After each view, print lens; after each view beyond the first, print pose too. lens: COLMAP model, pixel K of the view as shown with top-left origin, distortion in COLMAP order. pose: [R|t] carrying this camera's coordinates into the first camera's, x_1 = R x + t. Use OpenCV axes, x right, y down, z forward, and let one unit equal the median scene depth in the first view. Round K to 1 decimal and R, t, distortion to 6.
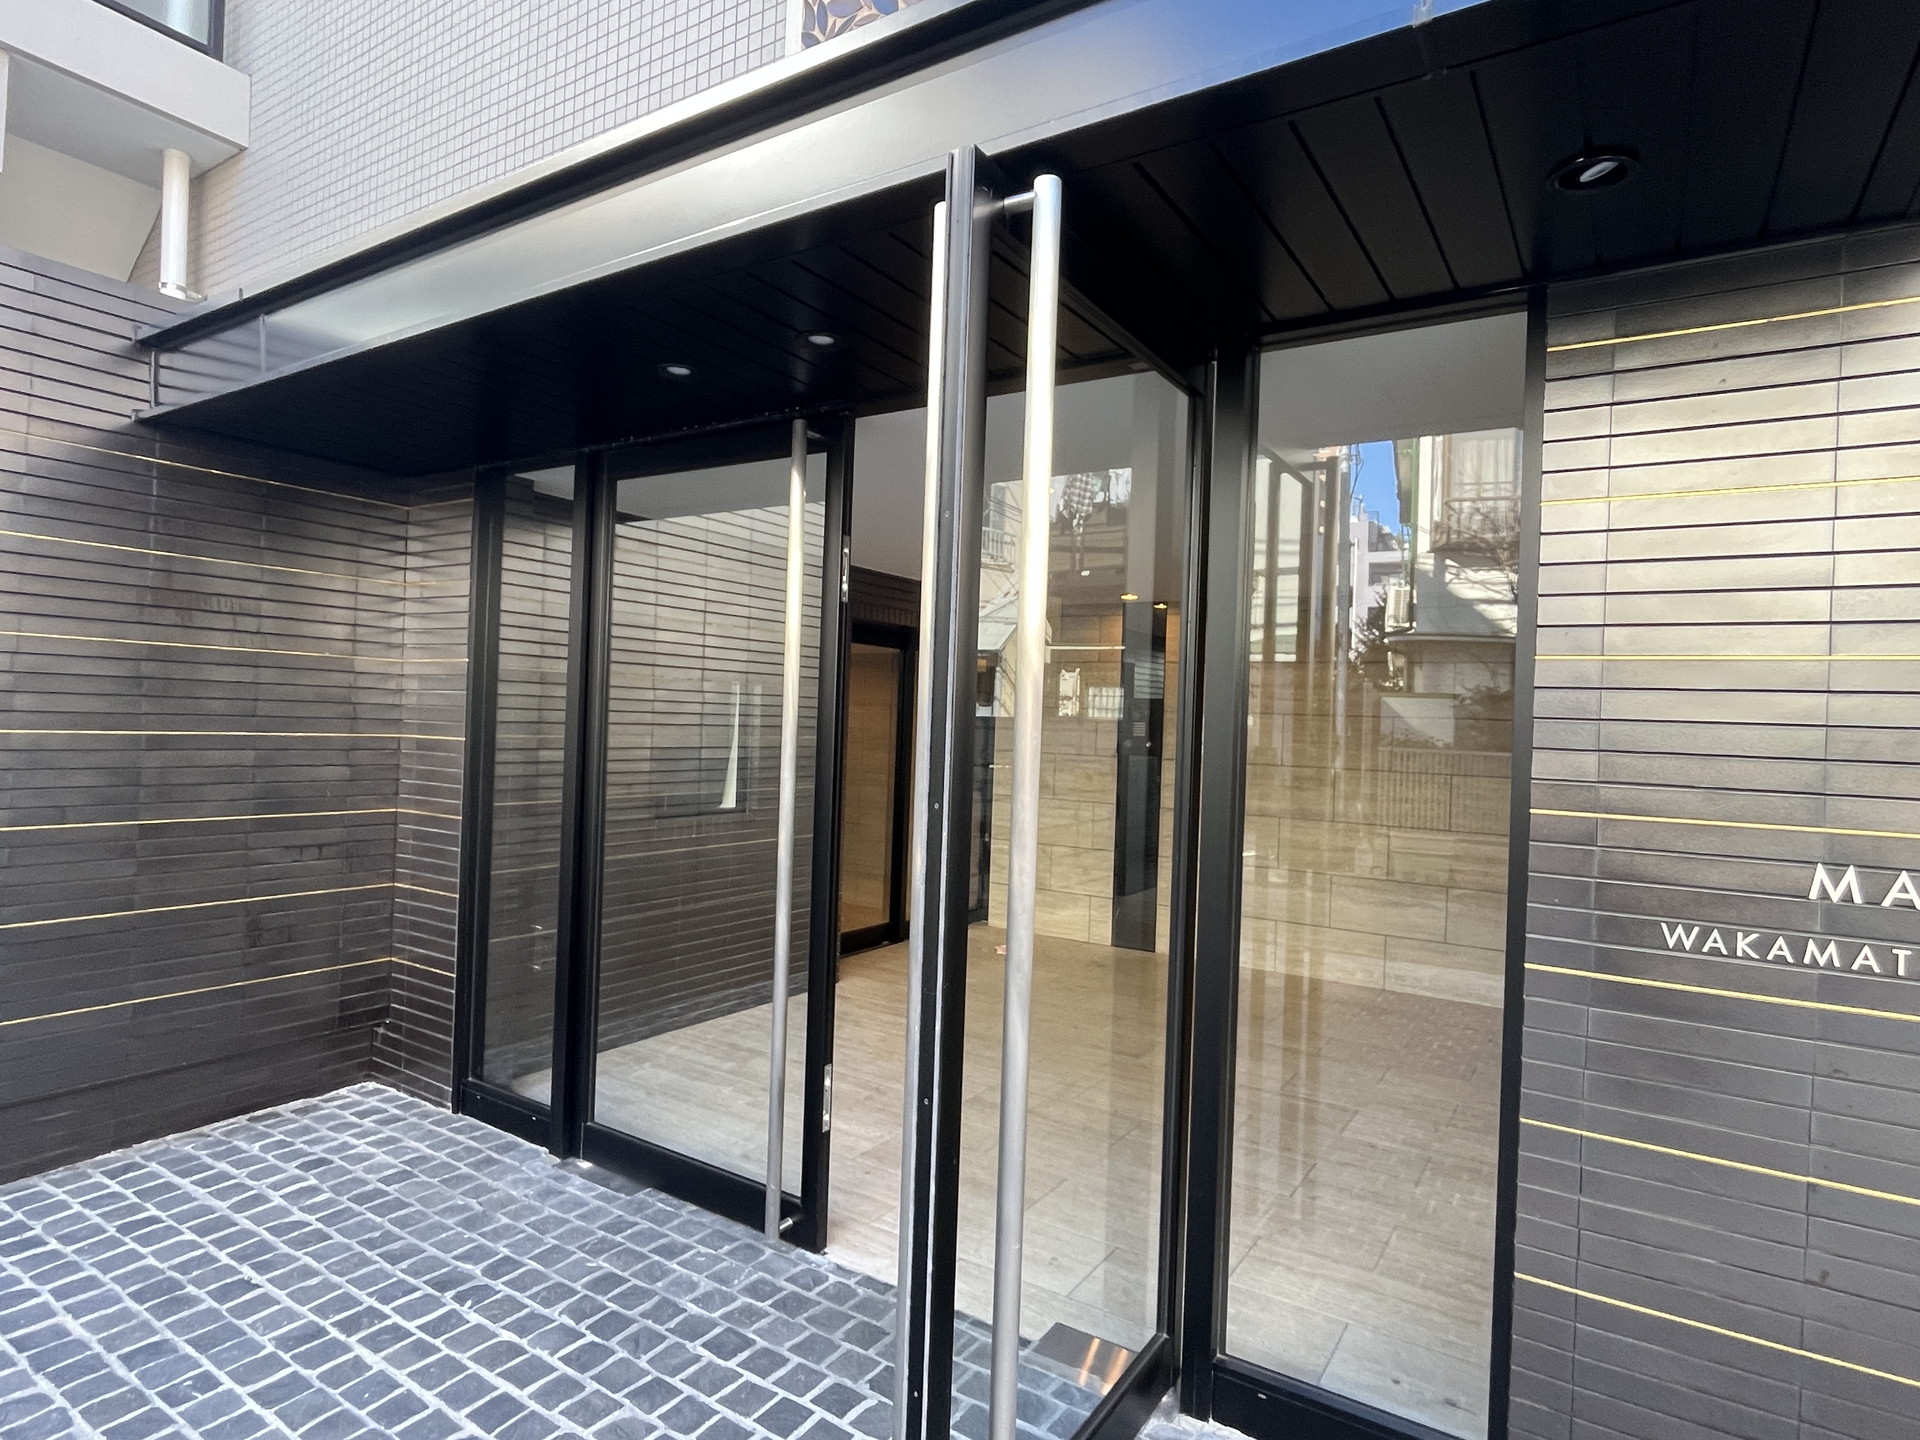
lens RADIAL K [[1056.6, 0, 961.5], [0, 1056.6, 717.3], [0, 0, 1]] dist [-0.003155, -0.001222]
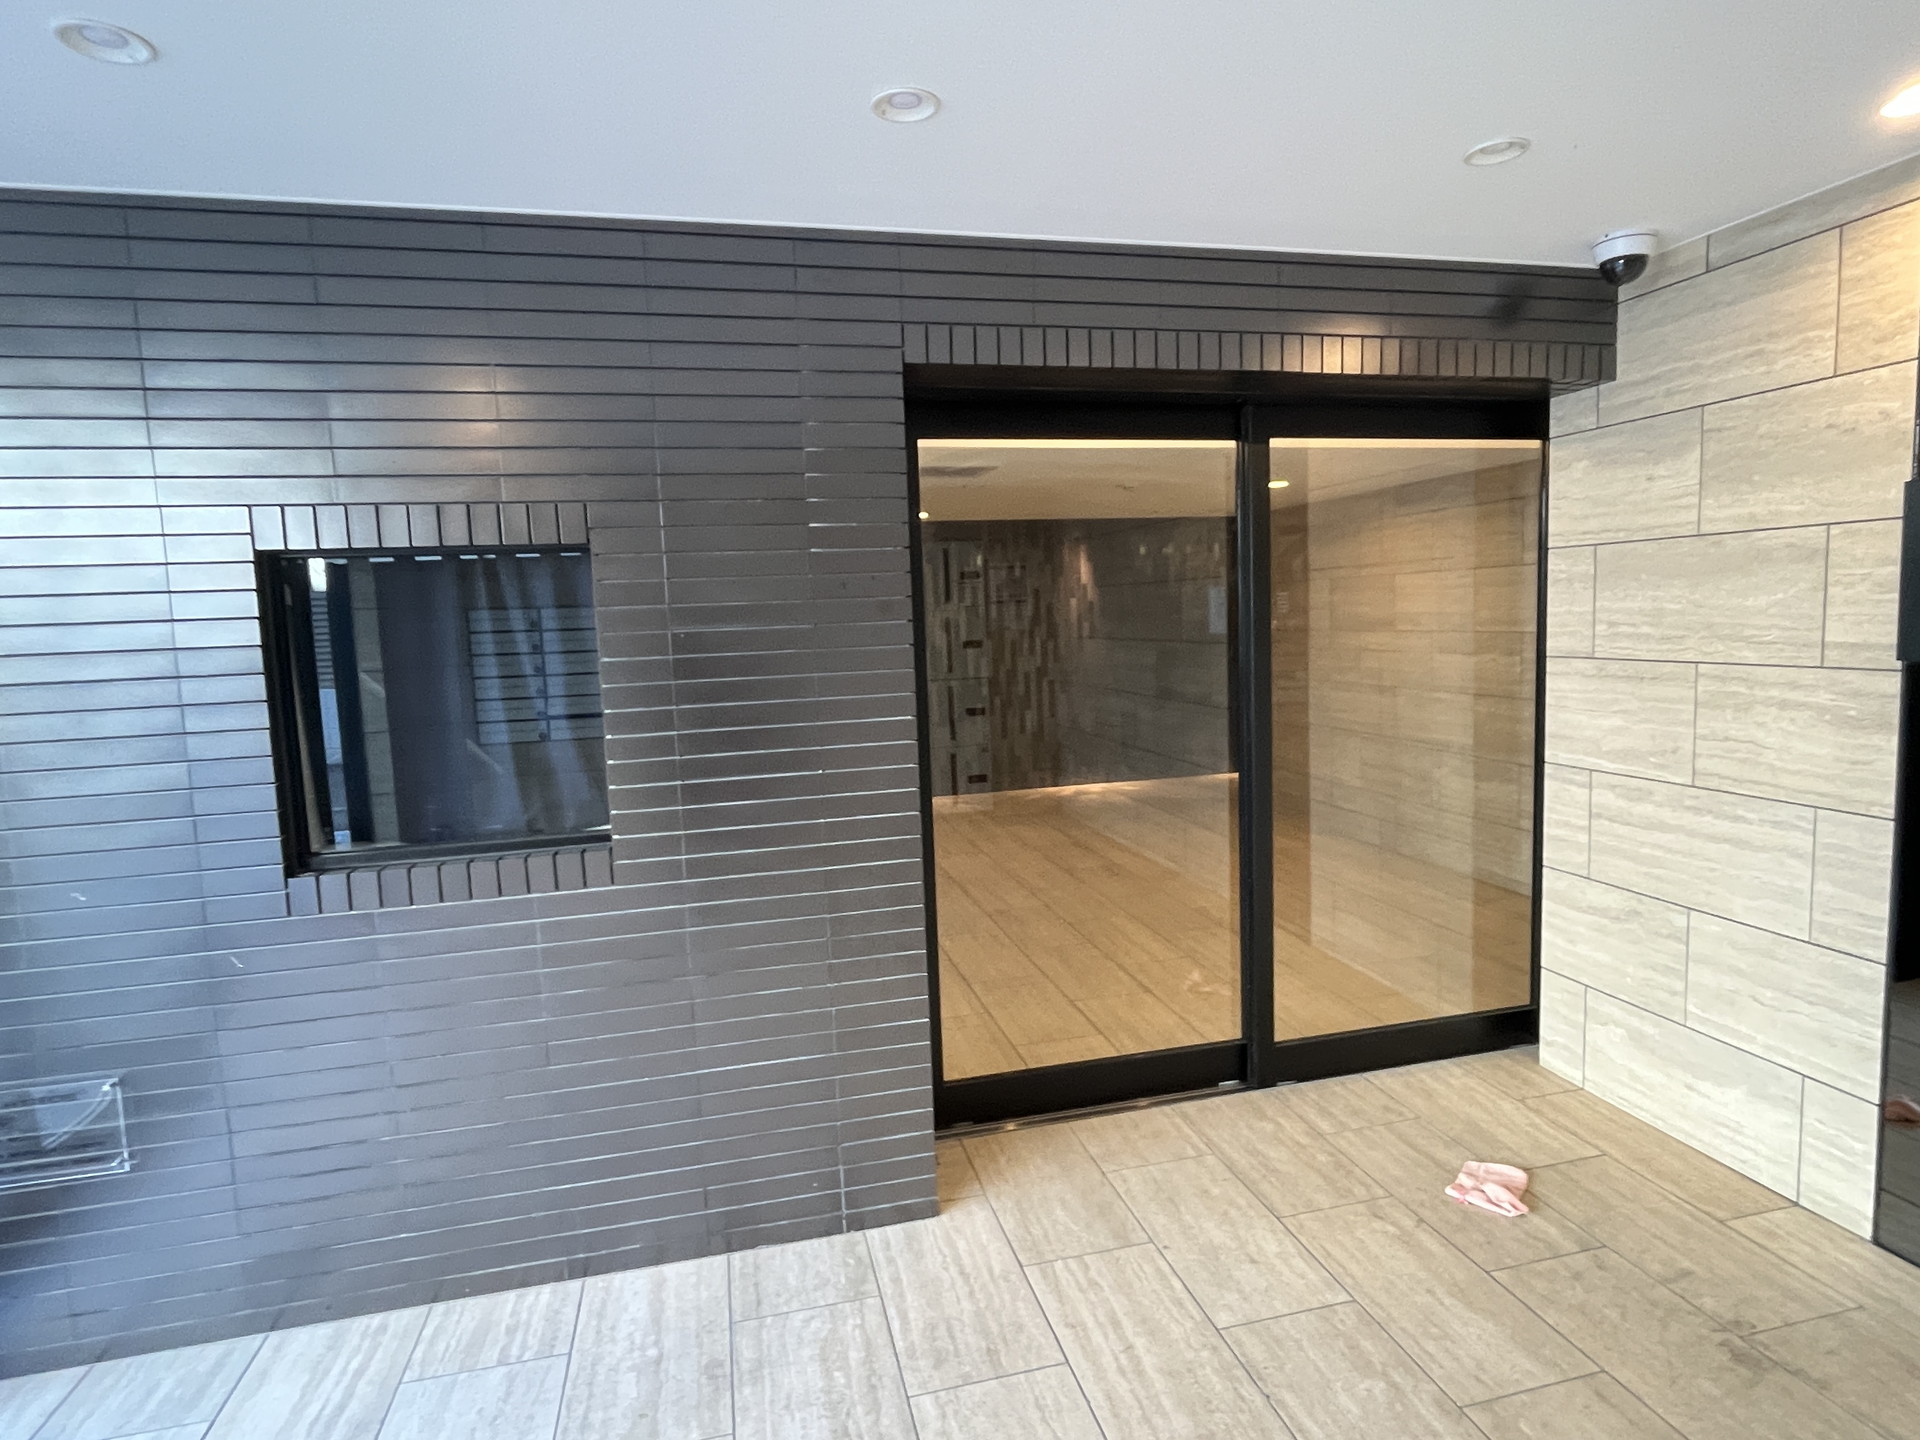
lens RADIAL K [[1056.6, 0, 968.2], [0, 1056.6, 720.9], [0, 0, 1]] dist [-0.003155, -0.001222]
pose [[0.722341, 0.000615, -0.691537, 0.434837], [0.071115, 0.994632, 0.075168, 0.030201], [0.687871, -0.103476, 0.718420, 1.554139]]
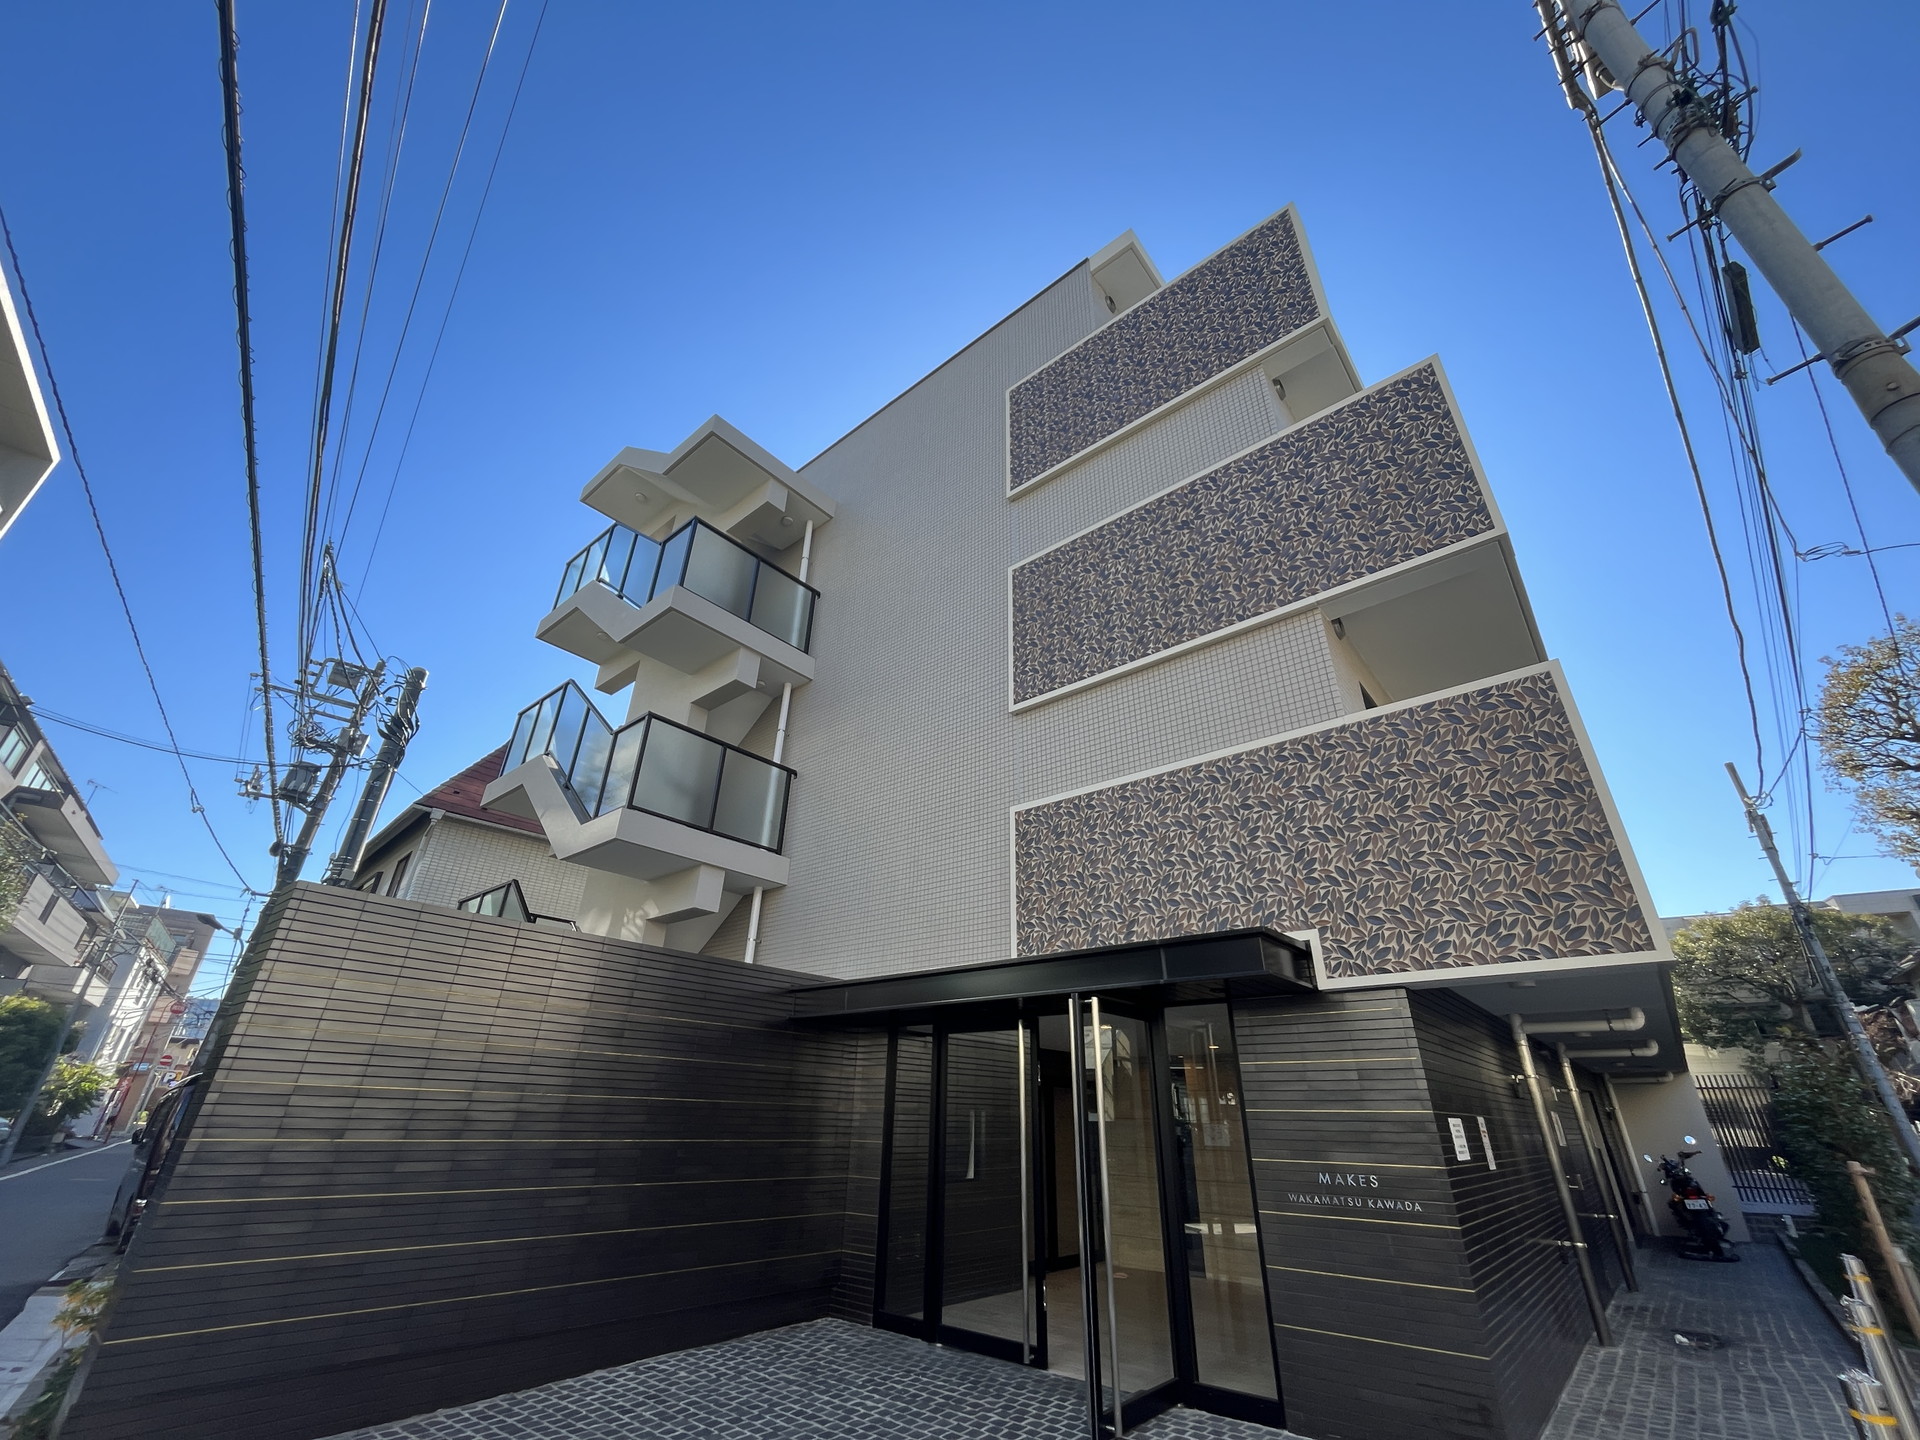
lens RADIAL K [[777.7, 0, 954.9], [0, 777.7, 716.4], [0, 0, 1]] dist [-0.008959, -0.001215]
pose [[0.989924, -0.079510, -0.117171, -0.012349], [0.016641, 0.887062, -0.461350, -0.033691], [0.140620, 0.454751, 0.879447, -1.533263]]
